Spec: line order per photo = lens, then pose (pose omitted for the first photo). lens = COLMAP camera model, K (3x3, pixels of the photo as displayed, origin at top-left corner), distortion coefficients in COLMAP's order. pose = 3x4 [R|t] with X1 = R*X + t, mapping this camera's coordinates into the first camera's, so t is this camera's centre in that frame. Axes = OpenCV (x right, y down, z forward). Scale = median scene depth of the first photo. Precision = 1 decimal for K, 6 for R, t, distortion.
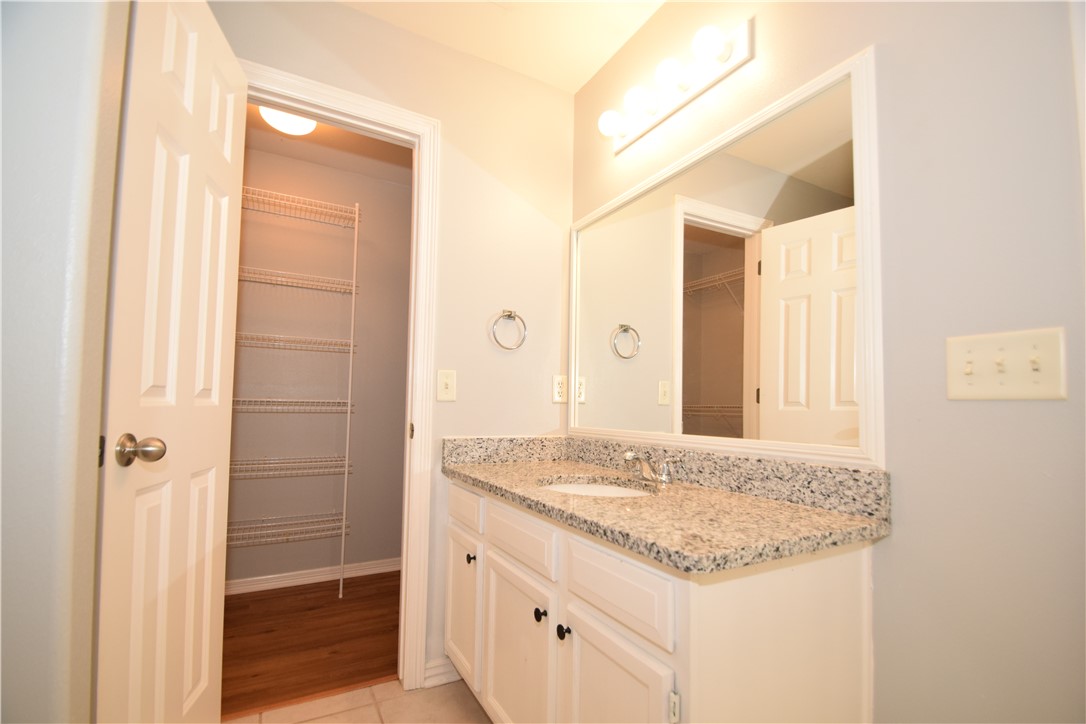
lens RADIAL K [[479.5, 0, 544.9], [0, 479.5, 384.8], [0, 0, 1]] dist [0.004209, -0.010803]
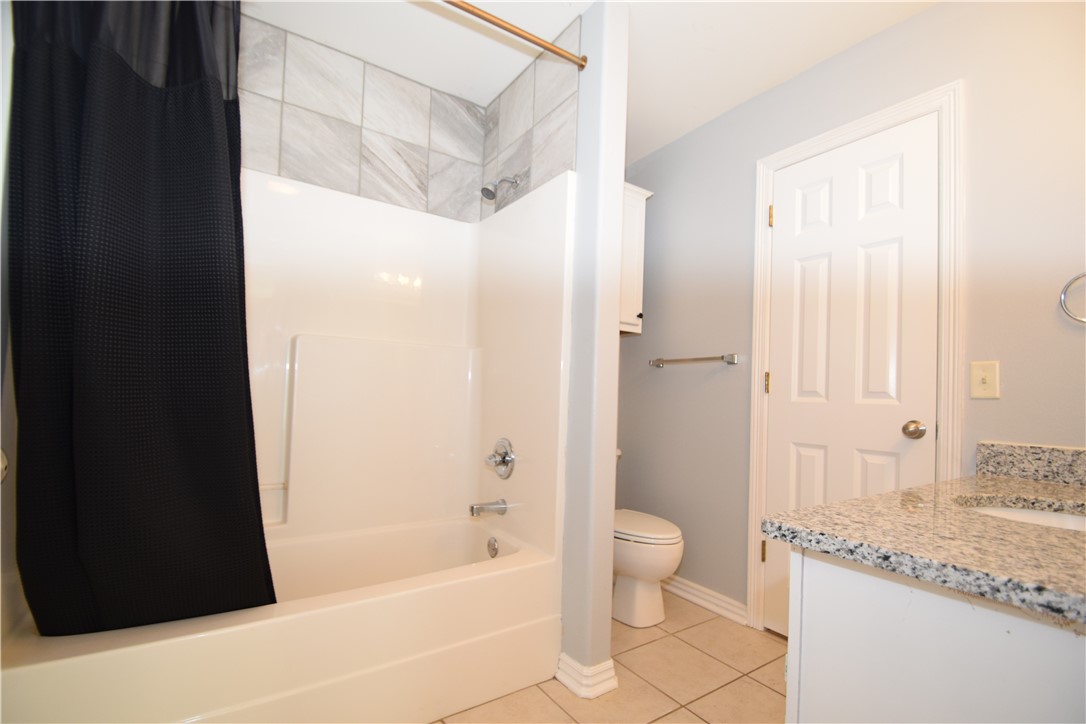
lens RADIAL K [[479.5, 0, 544.9], [0, 479.5, 384.8], [0, 0, 1]] dist [0.004209, -0.010803]
pose [[0.084305, -0.043920, -0.995472, 0.568415], [0.013671, 0.998985, -0.042918, 0.035634], [0.996346, -0.009991, 0.084820, 0.164609]]
